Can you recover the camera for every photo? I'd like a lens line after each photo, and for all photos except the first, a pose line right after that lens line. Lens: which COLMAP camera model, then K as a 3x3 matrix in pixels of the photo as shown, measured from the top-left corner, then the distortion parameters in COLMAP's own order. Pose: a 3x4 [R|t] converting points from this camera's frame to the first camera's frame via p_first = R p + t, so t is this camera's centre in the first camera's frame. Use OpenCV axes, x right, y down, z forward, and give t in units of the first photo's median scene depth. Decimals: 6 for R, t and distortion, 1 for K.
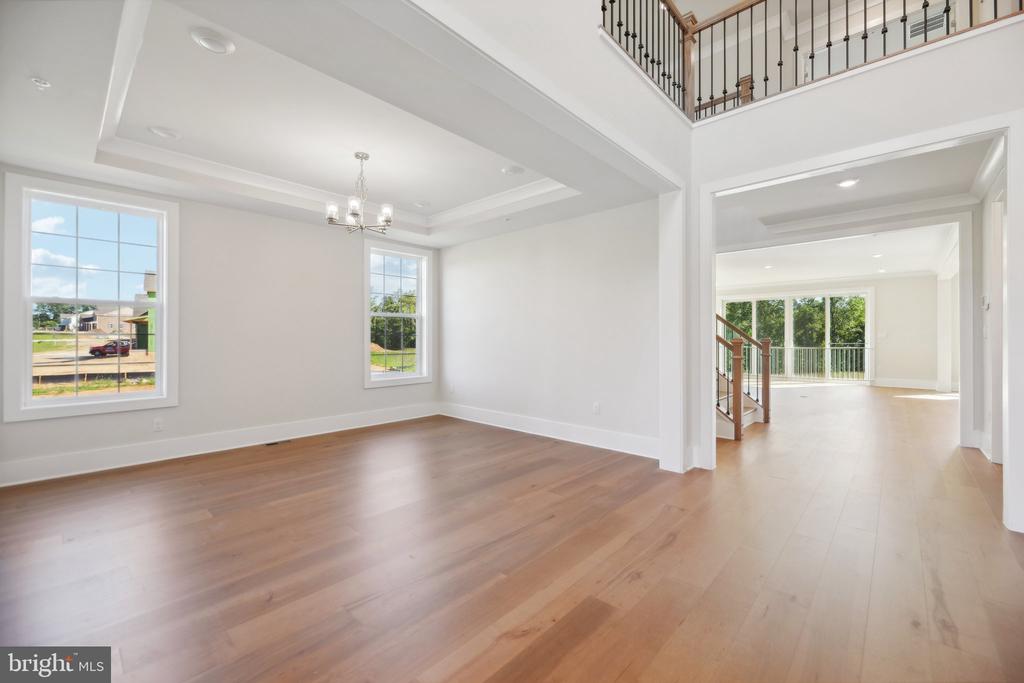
lens RADIAL K [[417.8, 0, 511.9], [0, 417.8, 337.5], [0, 0, 1]] dist [0.000099, -0.003116]
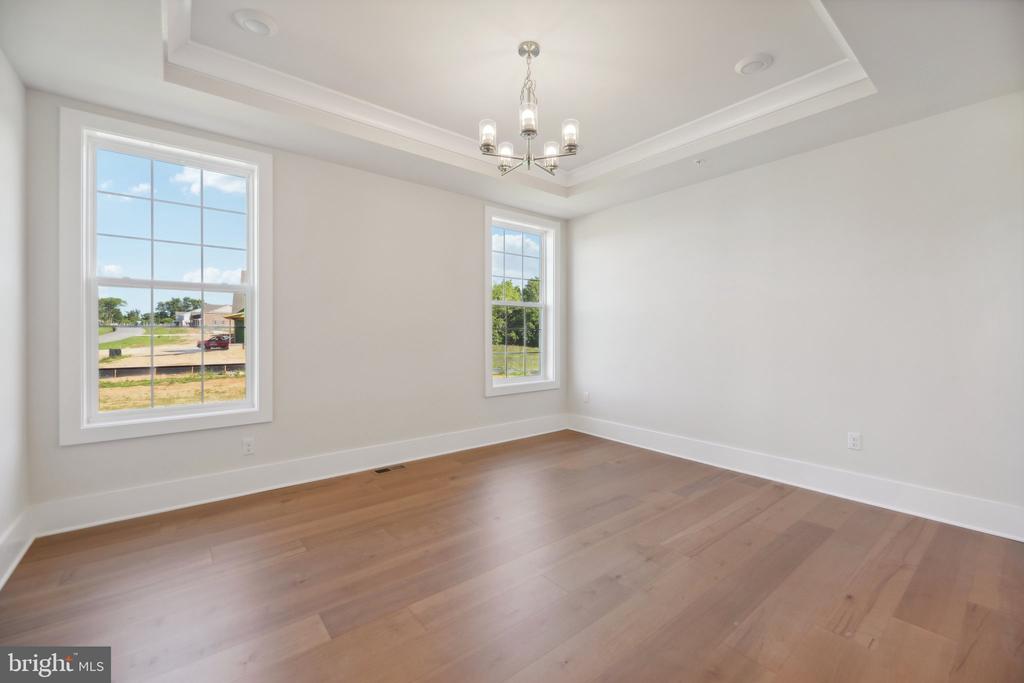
lens RADIAL K [[395.8, 0, 494.5], [0, 395.8, 335.9], [0, 0, 1]] dist [-0.006258, 0.000030]
pose [[0.987932, 0.001948, -0.154876, -0.197613], [-0.000770, 0.999970, 0.007668, 0.001460], [0.154886, -0.007456, 0.987904, 0.241462]]
